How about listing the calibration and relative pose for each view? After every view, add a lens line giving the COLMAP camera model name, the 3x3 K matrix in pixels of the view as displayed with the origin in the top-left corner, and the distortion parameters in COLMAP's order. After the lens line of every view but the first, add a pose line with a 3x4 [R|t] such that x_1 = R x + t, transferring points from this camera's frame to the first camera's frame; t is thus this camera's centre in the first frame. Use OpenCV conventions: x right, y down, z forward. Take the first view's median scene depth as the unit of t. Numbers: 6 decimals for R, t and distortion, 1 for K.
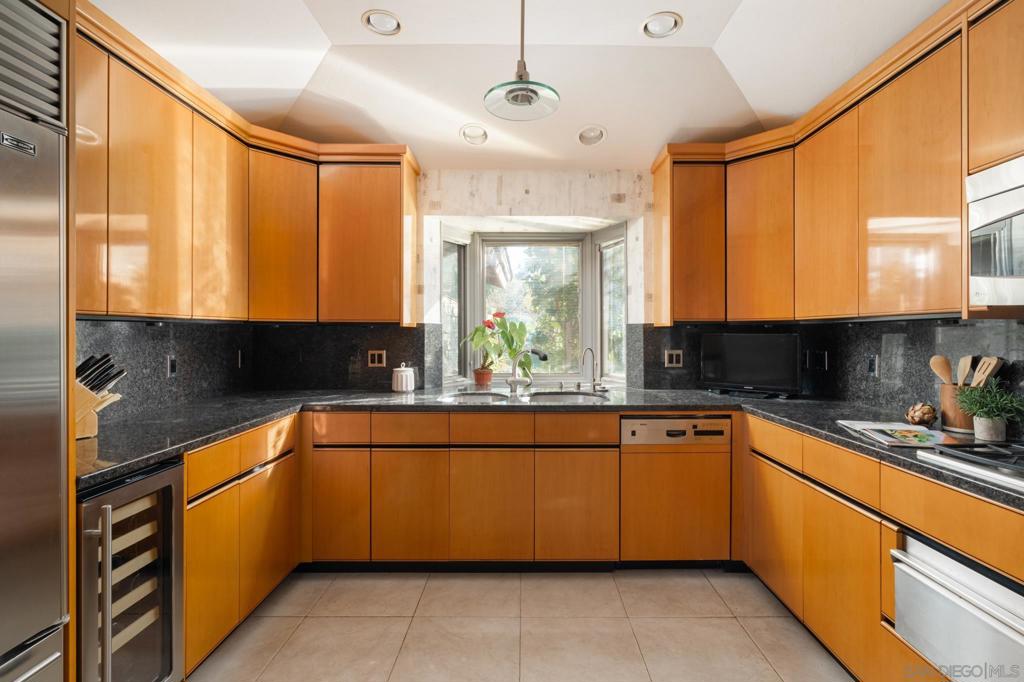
lens RADIAL K [[472.9, 0, 514.9], [0, 472.9, 333.3], [0, 0, 1]] dist [-0.002030, -0.000011]
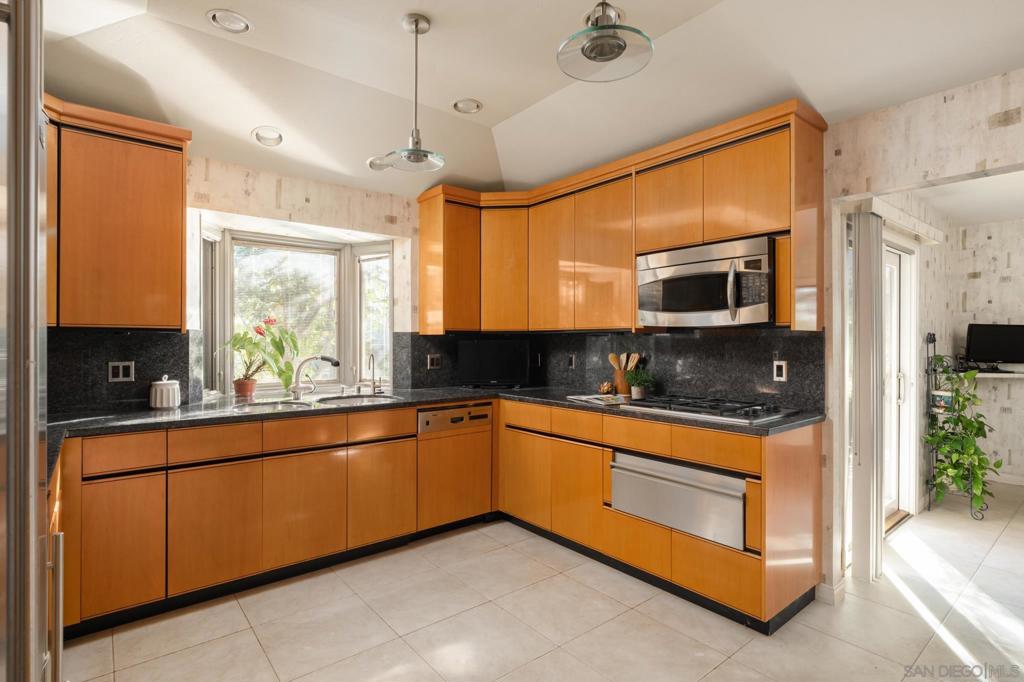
lens RADIAL K [[510.1, 0, 512.0], [0, 510.1, 341.0], [0, 0, 1]] dist [0.002204, 0.000709]
pose [[0.779569, -0.002012, 0.626313, -0.370325], [0.001164, 0.999998, 0.001764, -0.000561], [-0.626315, -0.000646, 0.779569, -0.141282]]
